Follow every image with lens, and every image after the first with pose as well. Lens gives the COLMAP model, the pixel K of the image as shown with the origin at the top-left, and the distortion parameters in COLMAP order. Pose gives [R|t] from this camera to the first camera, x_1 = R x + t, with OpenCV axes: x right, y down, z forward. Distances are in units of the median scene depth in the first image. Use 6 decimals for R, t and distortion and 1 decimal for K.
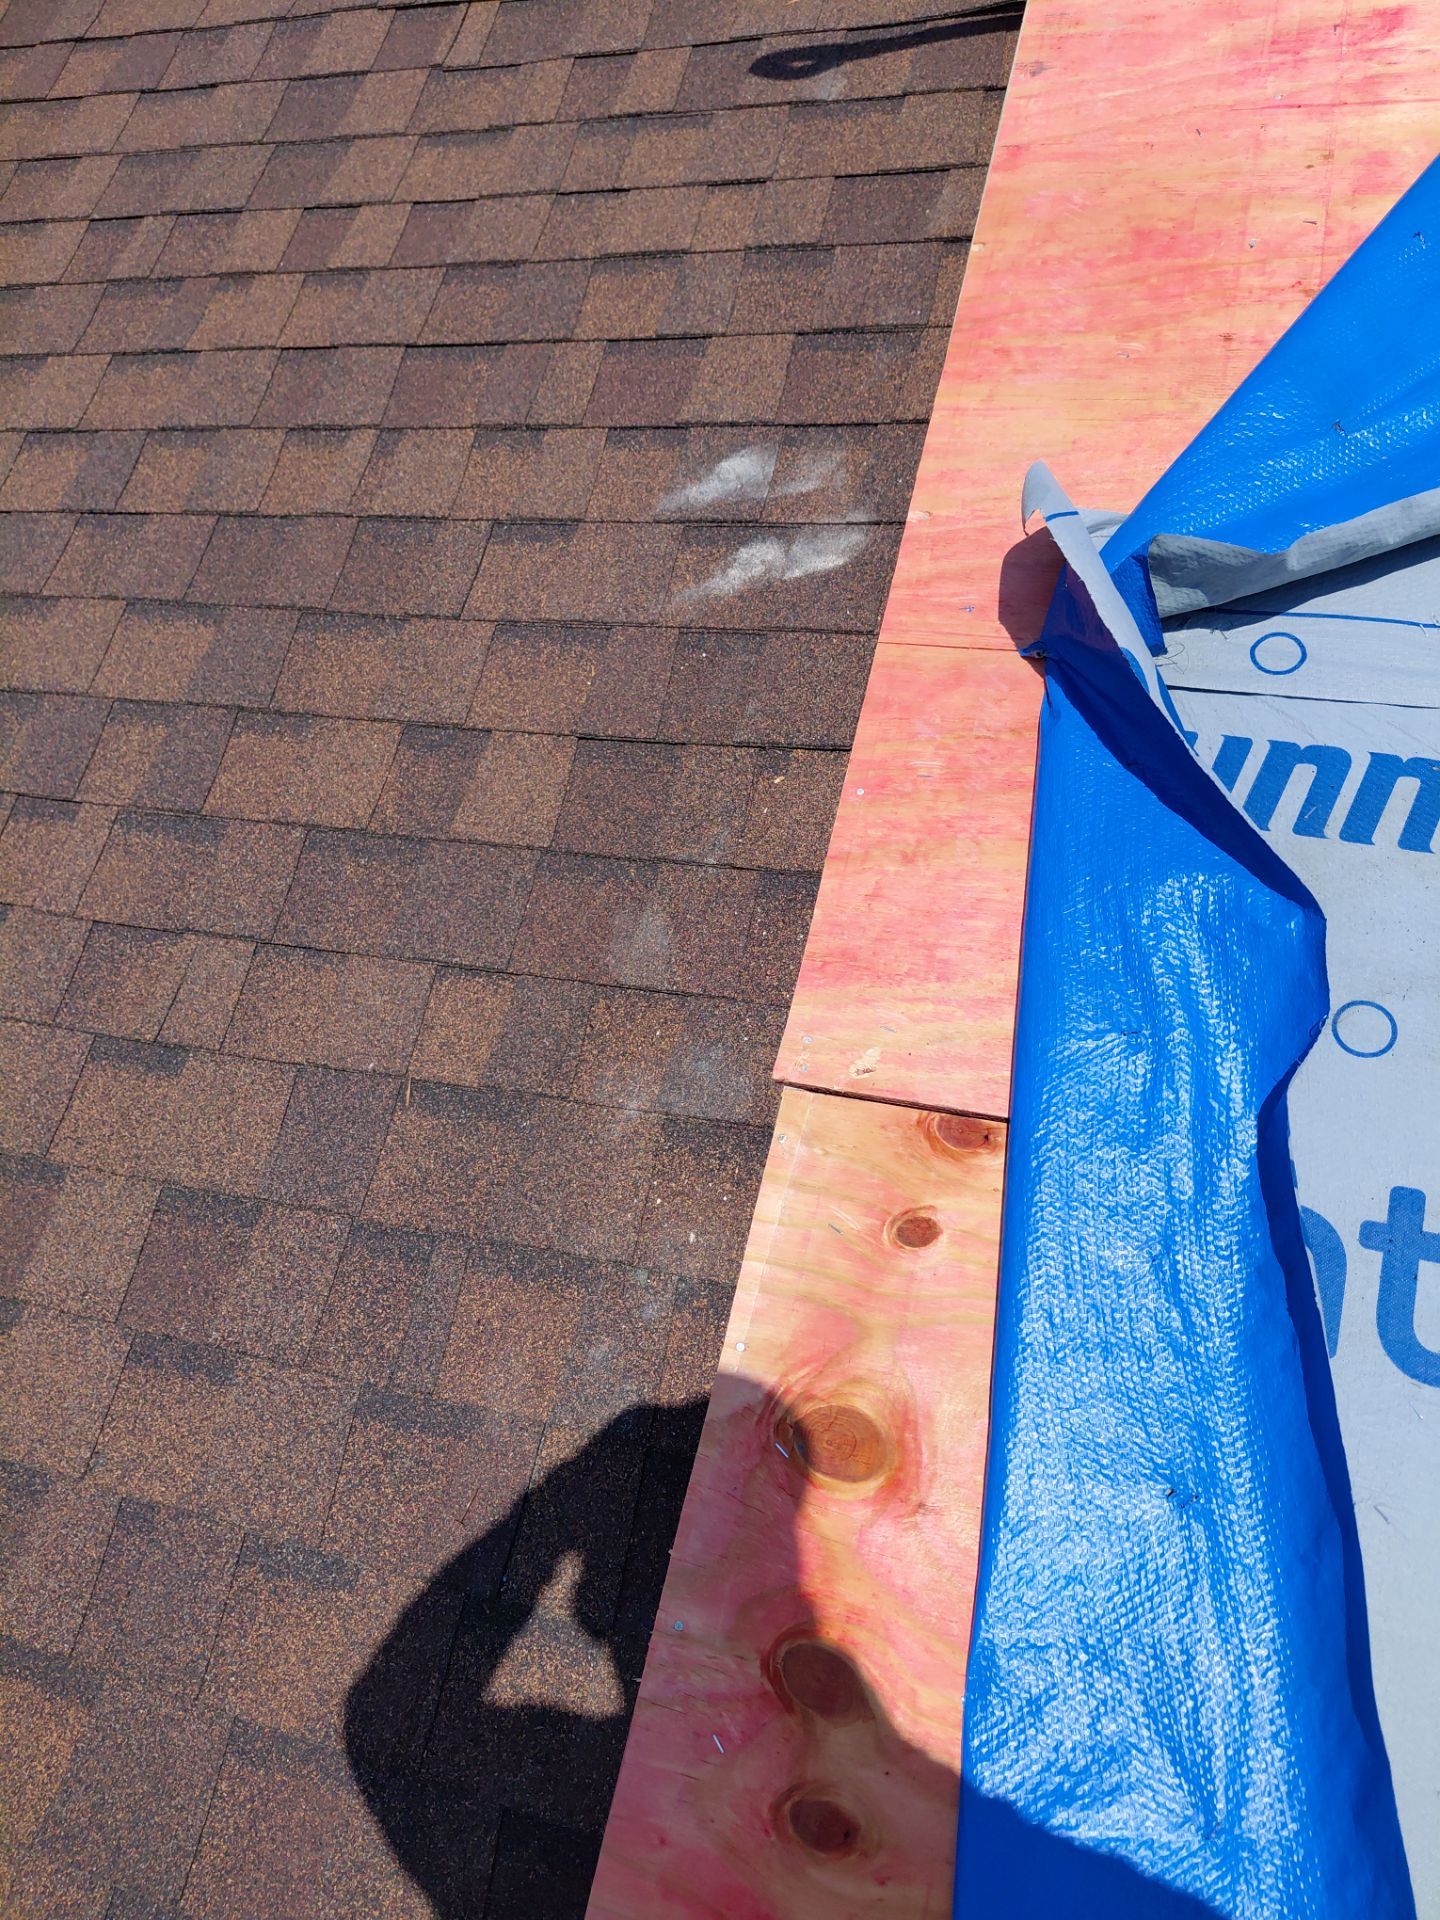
lens RADIAL K [[1464.7, 0, 708.6], [0, 1464.7, 934.7], [0, 0, 1]] dist [0.028661, -0.090131]
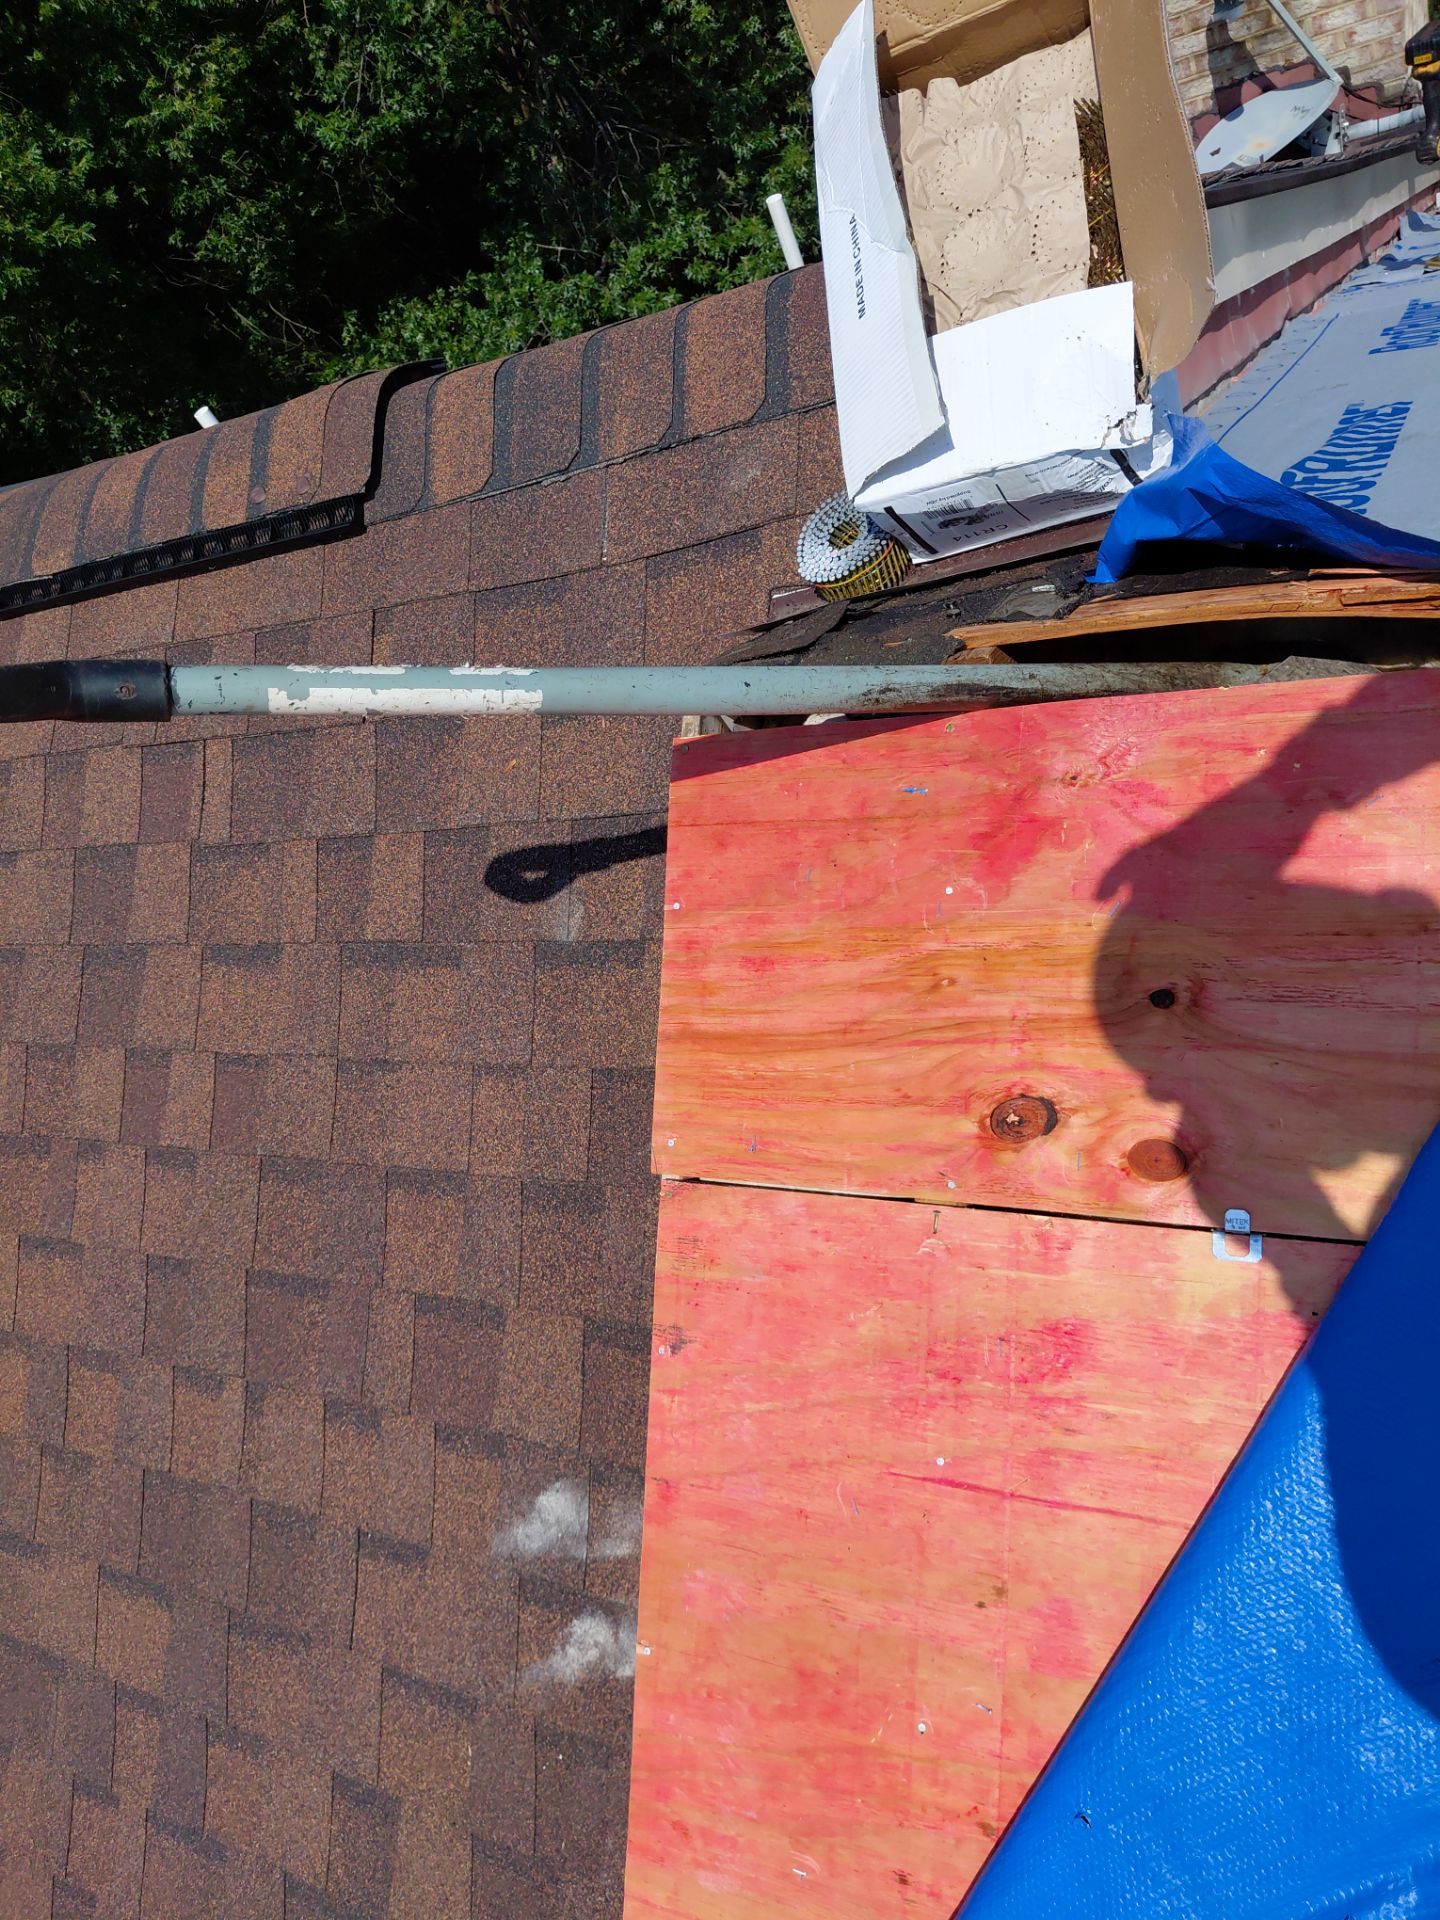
lens RADIAL K [[1407.9, 0, 731.7], [0, 1407.9, 957.2], [0, 0, 1]] dist [0.091432, -0.135345]
pose [[0.945515, -0.204587, -0.253269, 0.455254], [0.271356, 0.925050, 0.265797, -0.904770], [0.179908, -0.320041, 0.930165, 0.295492]]
